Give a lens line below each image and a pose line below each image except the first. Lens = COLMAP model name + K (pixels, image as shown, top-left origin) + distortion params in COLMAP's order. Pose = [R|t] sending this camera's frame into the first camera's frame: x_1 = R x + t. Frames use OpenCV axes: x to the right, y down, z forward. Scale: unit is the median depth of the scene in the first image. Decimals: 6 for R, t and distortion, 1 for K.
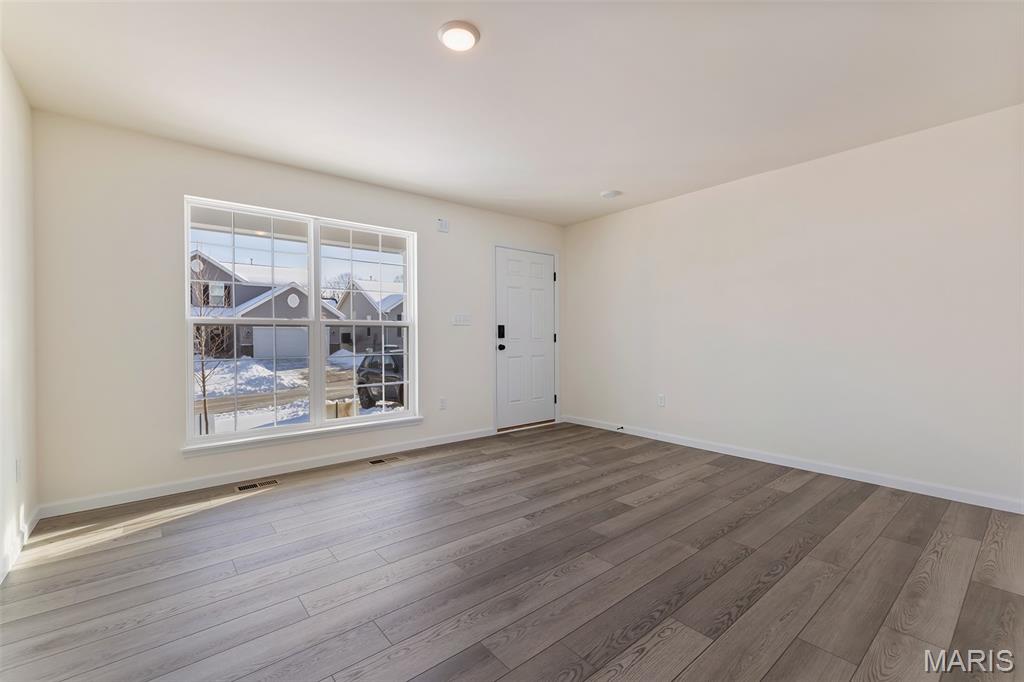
lens RADIAL K [[443.0, 0, 506.5], [0, 443.0, 343.3], [0, 0, 1]] dist [0.005395, 0.000701]
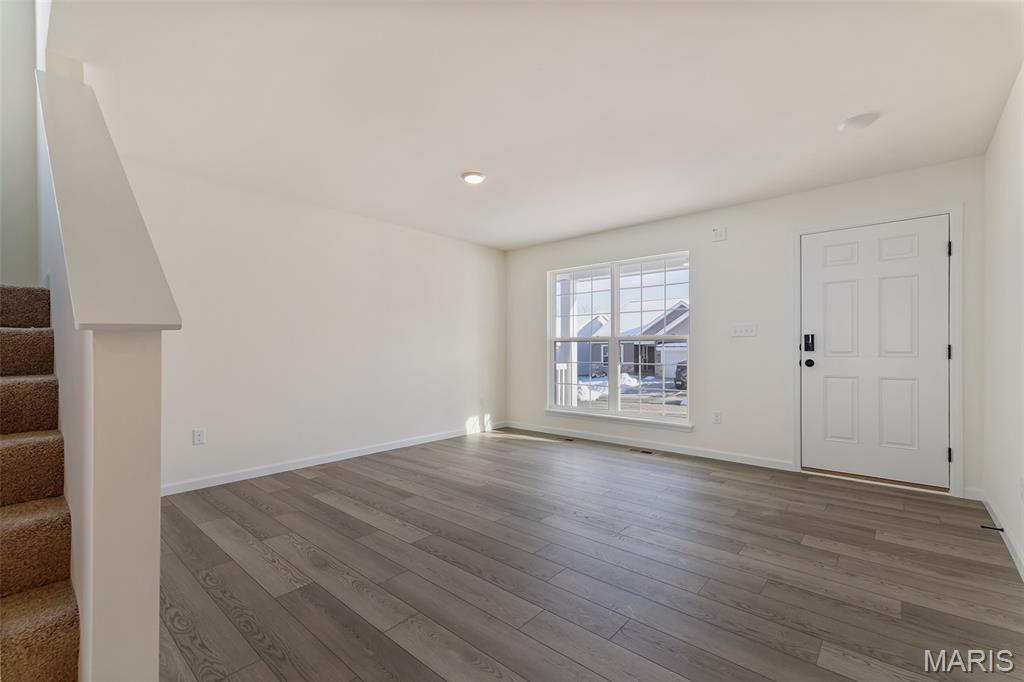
lens RADIAL K [[443.0, 0, 510.4], [0, 443.0, 351.9], [0, 0, 1]] dist [0.005395, 0.000701]
pose [[0.152928, 0.011245, -0.988173, 1.033703], [-0.013330, 0.999868, 0.009315, -0.016354], [0.988147, 0.011748, 0.153057, 0.551572]]
